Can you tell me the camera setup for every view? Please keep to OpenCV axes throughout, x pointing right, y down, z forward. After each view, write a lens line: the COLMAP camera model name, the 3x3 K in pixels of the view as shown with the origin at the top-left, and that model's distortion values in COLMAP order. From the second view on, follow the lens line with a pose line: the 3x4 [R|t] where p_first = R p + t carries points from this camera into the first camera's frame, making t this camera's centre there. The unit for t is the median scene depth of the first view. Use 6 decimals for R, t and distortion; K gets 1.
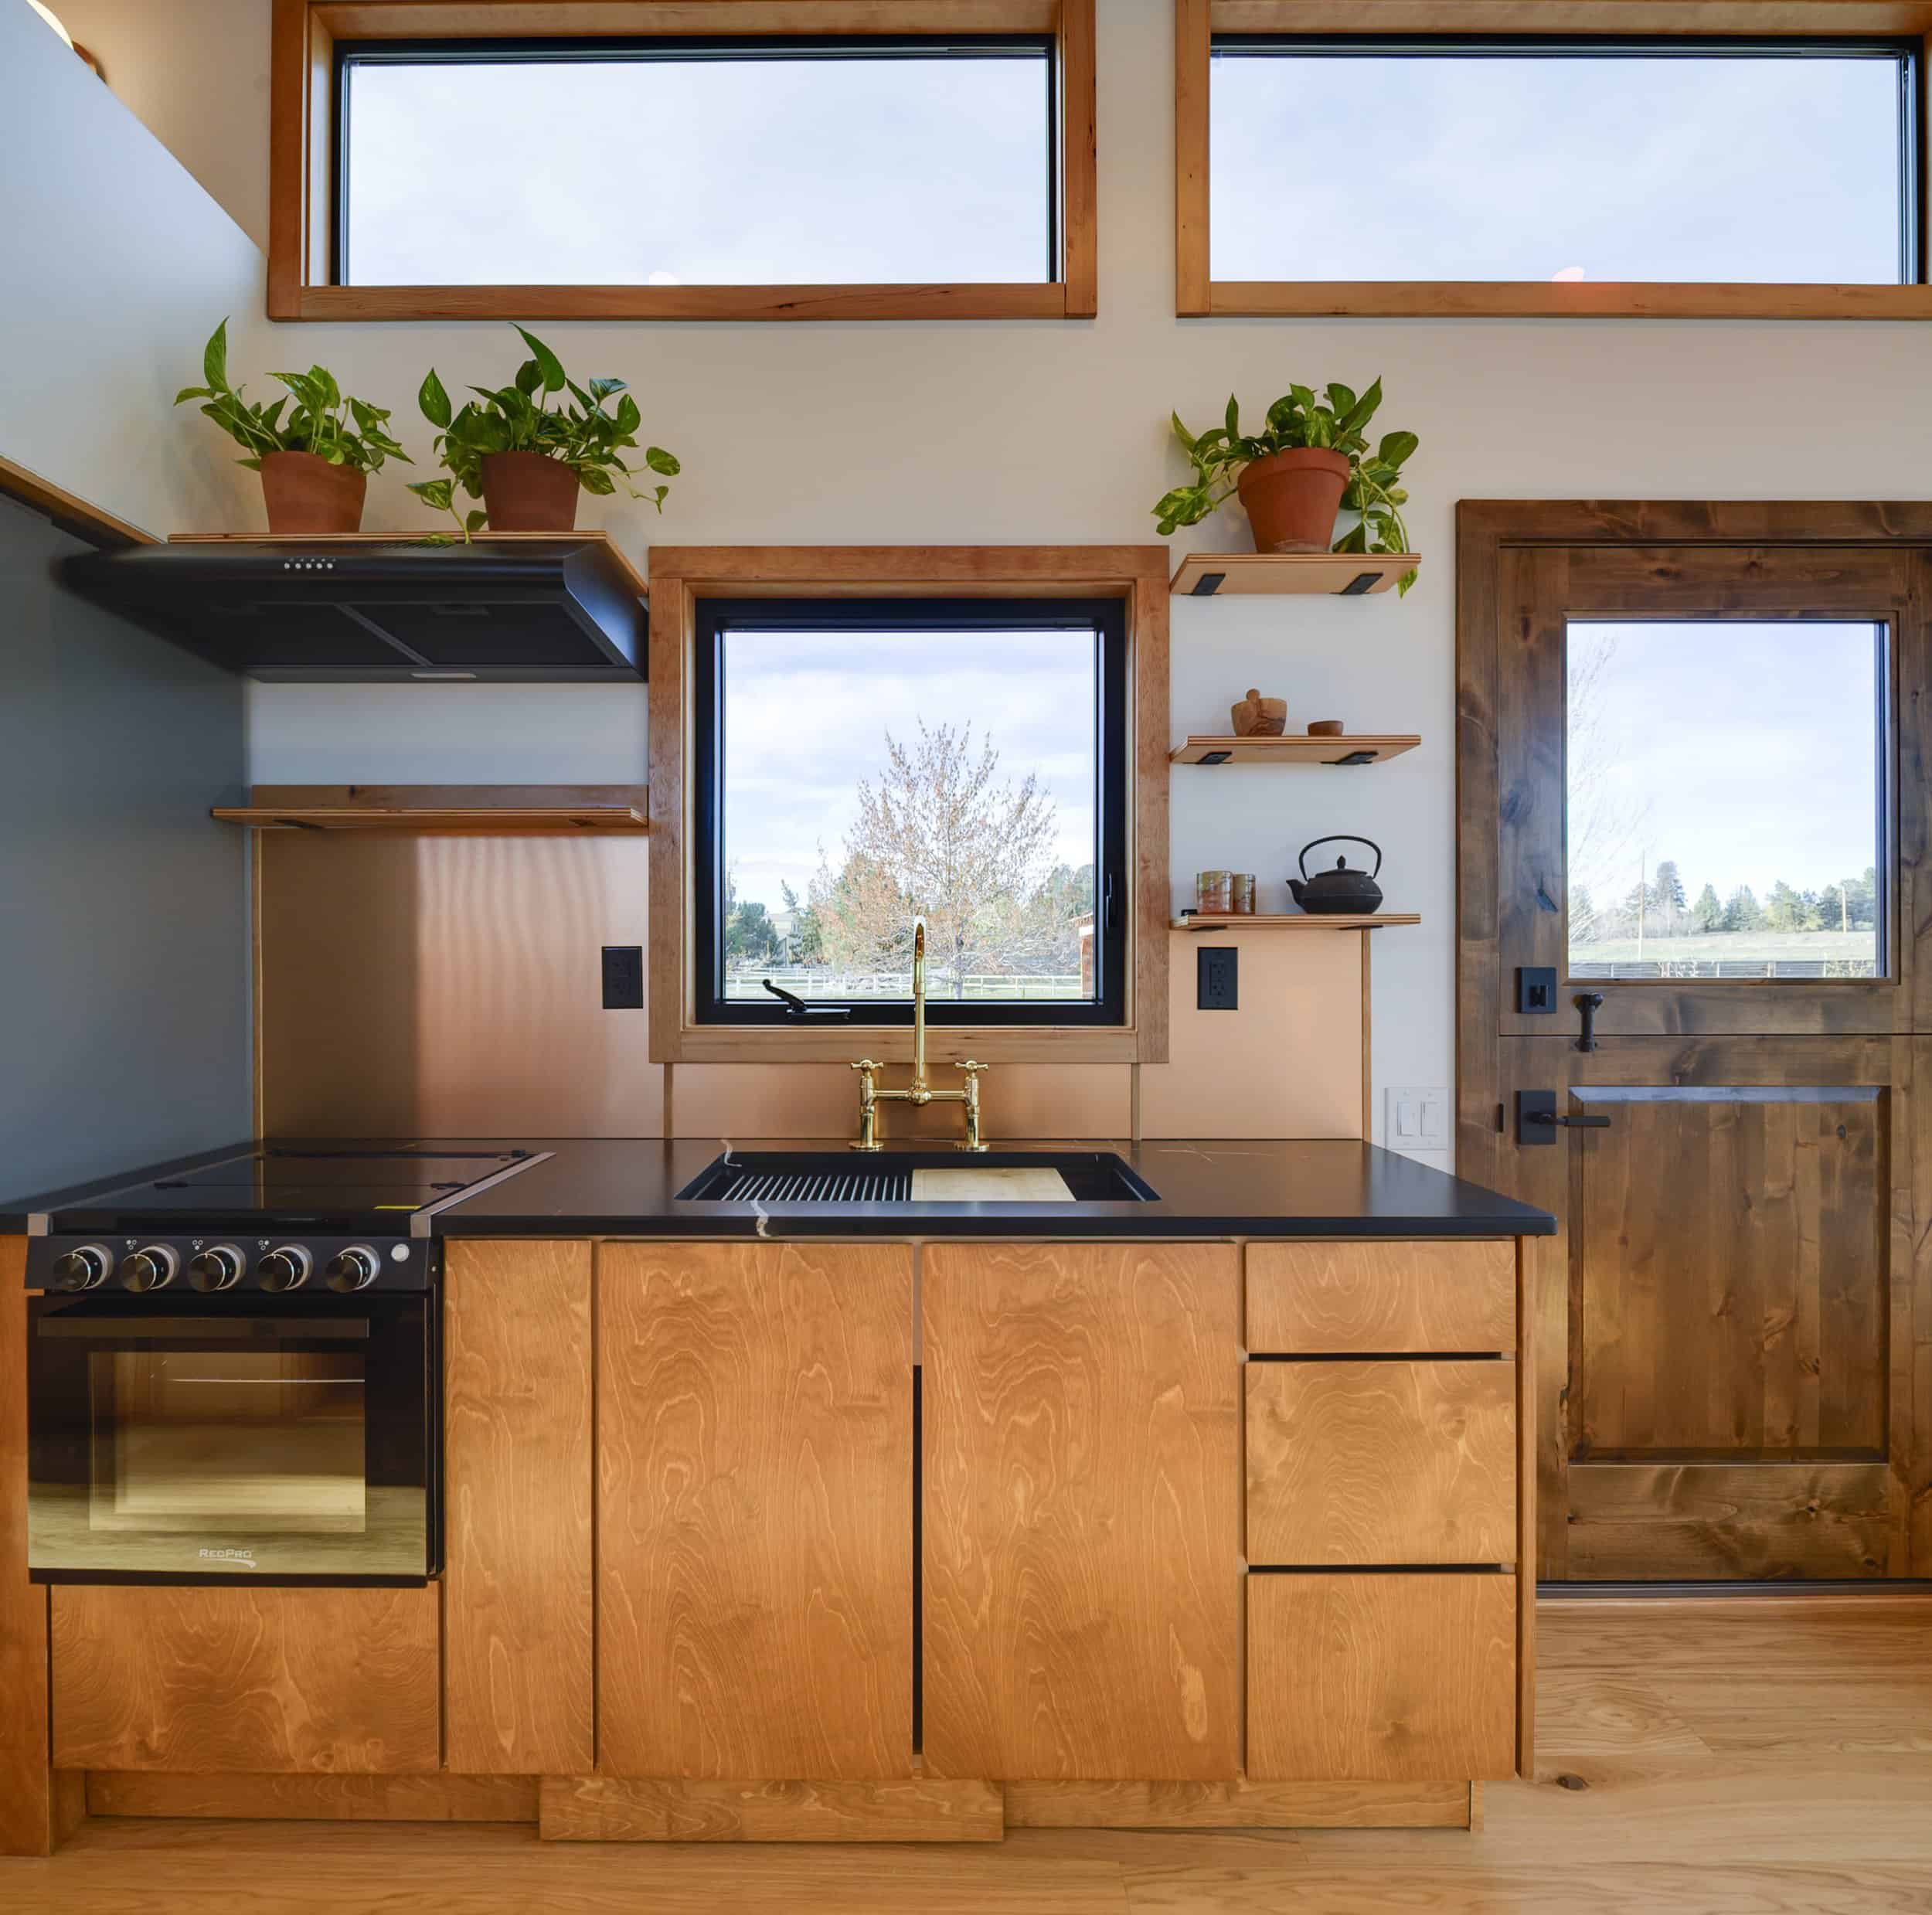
lens RADIAL K [[1099.1, 0, 966.0], [0, 1099.1, 957.5], [0, 0, 1]] dist [-0.001649, -0.001505]
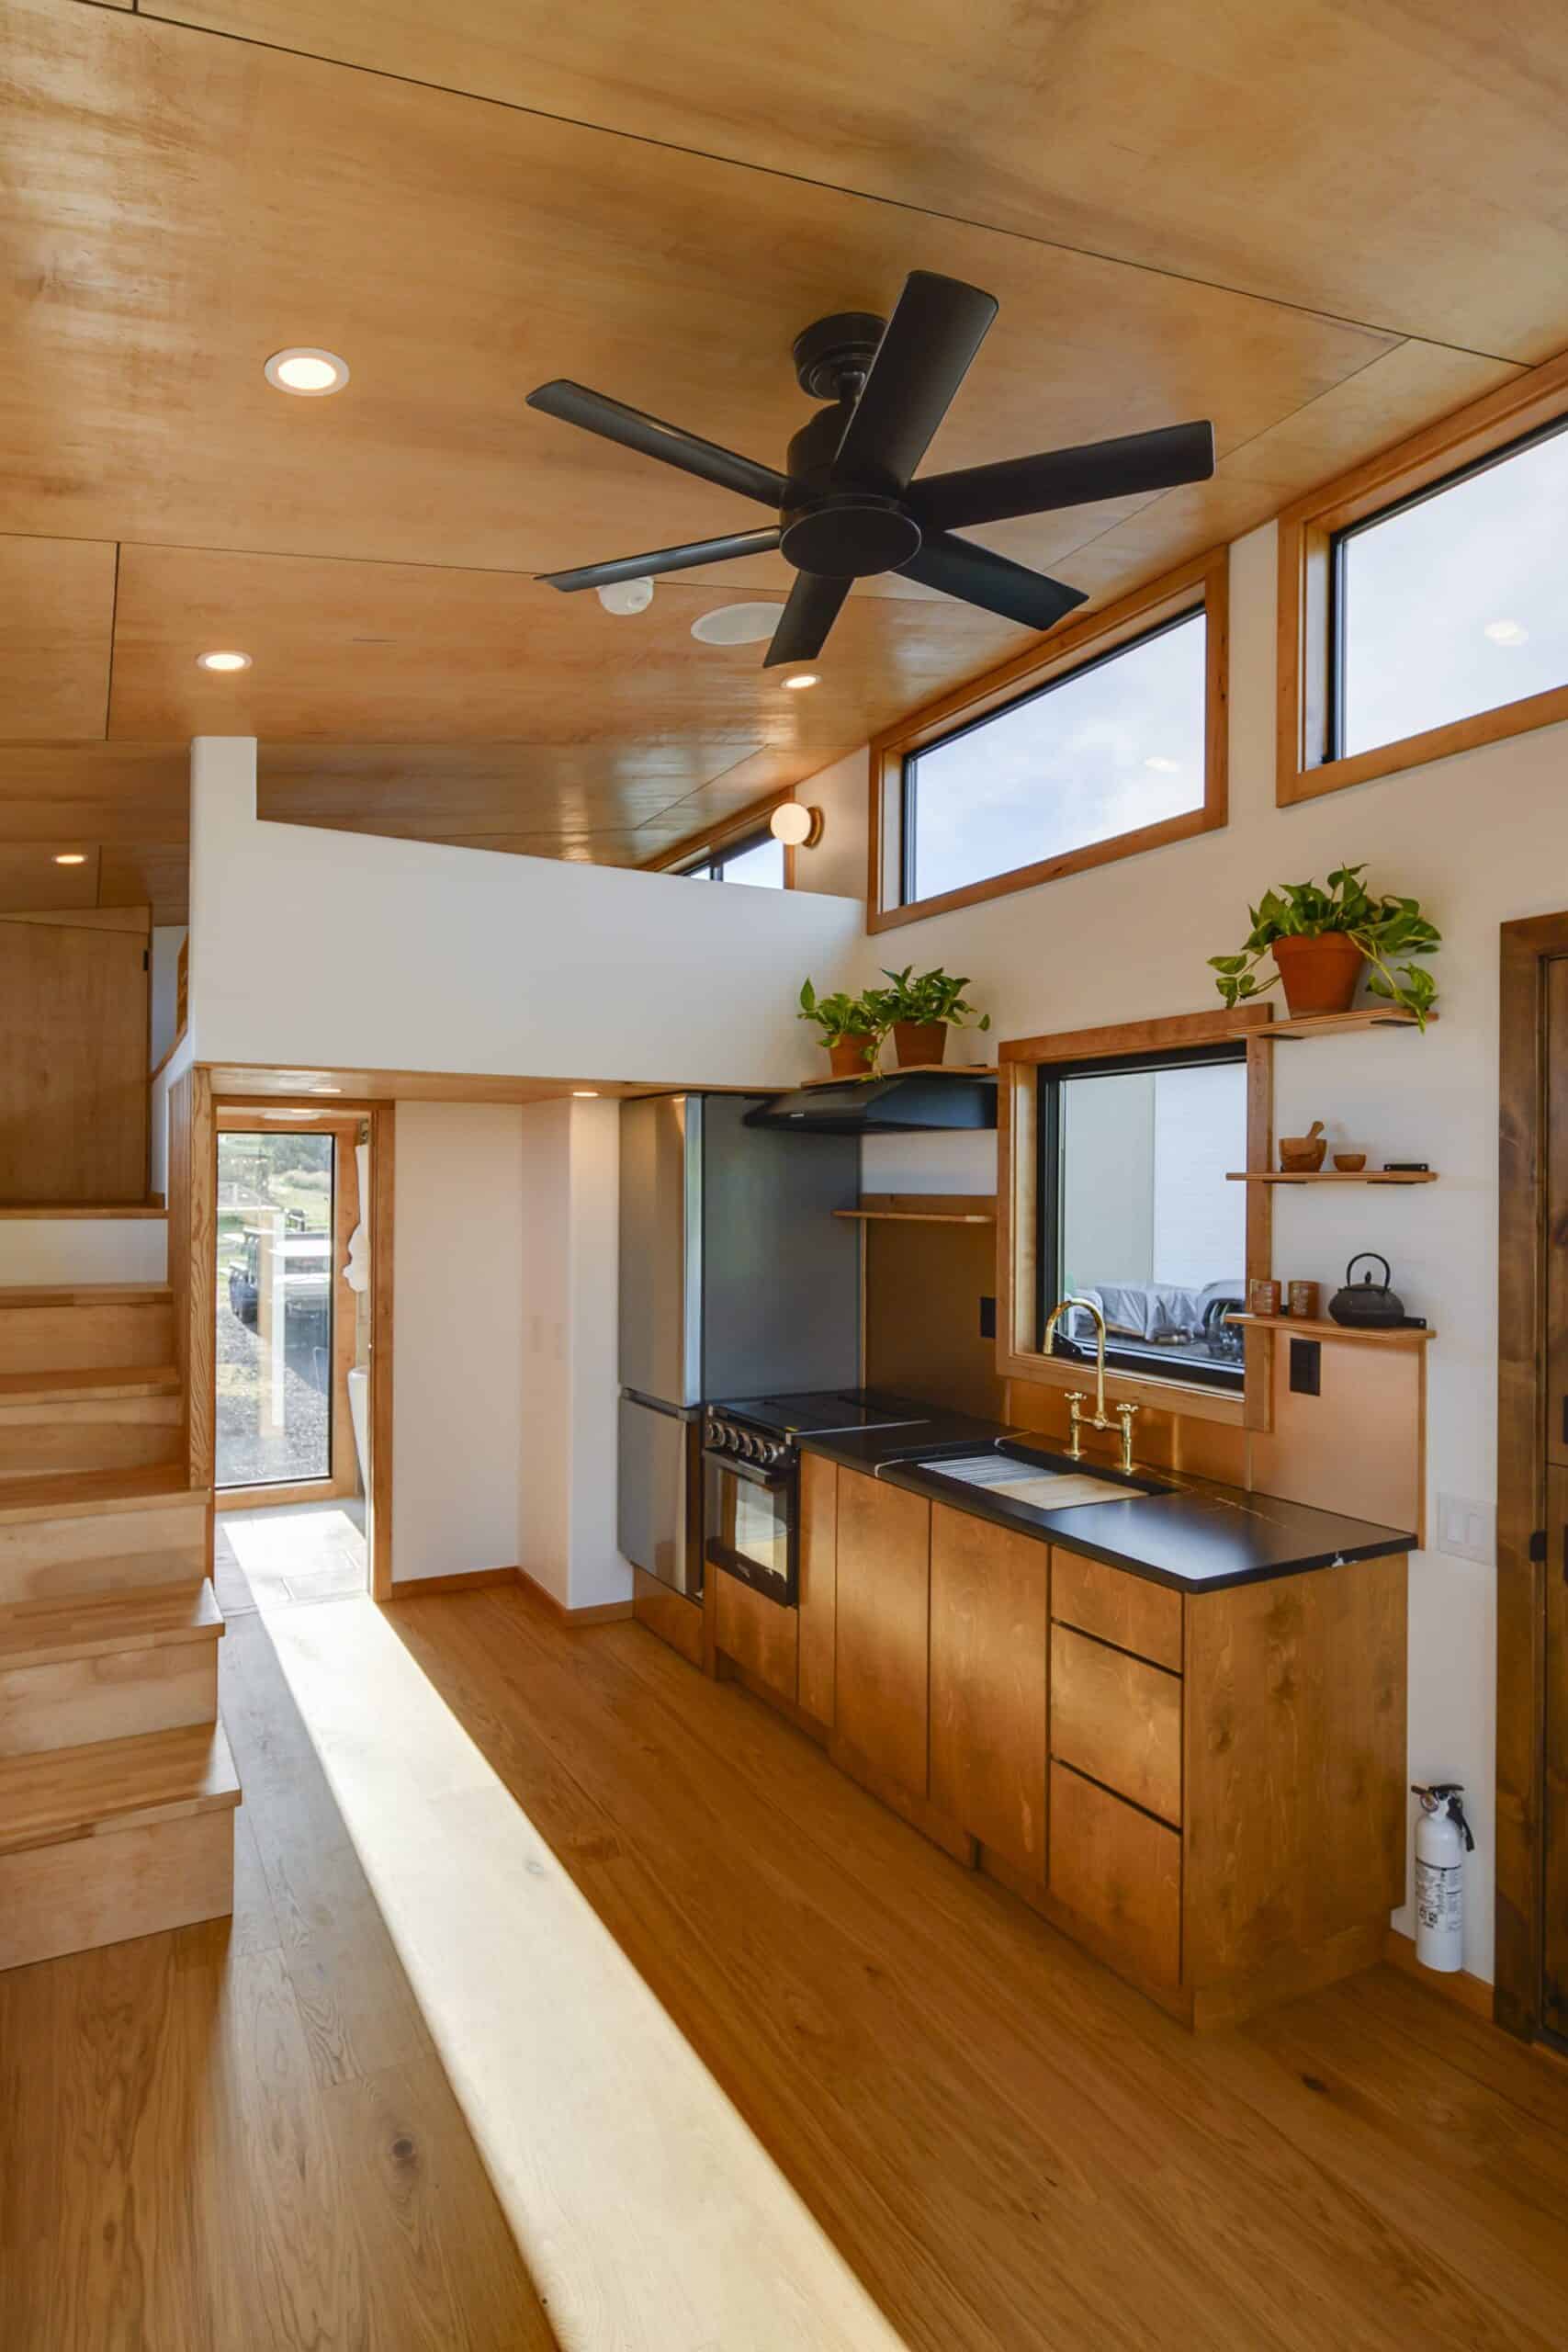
lens RADIAL K [[1292.4, 0, 784.0], [0, 1292.4, 1176.0], [0, 0, 1]] dist [-0.001227, 0.000900]
pose [[0.478000, -0.001777, -0.878358, 1.203155], [-0.005366, 0.999973, -0.004943, -0.179018], [0.878343, 0.007076, 0.477978, -0.147423]]
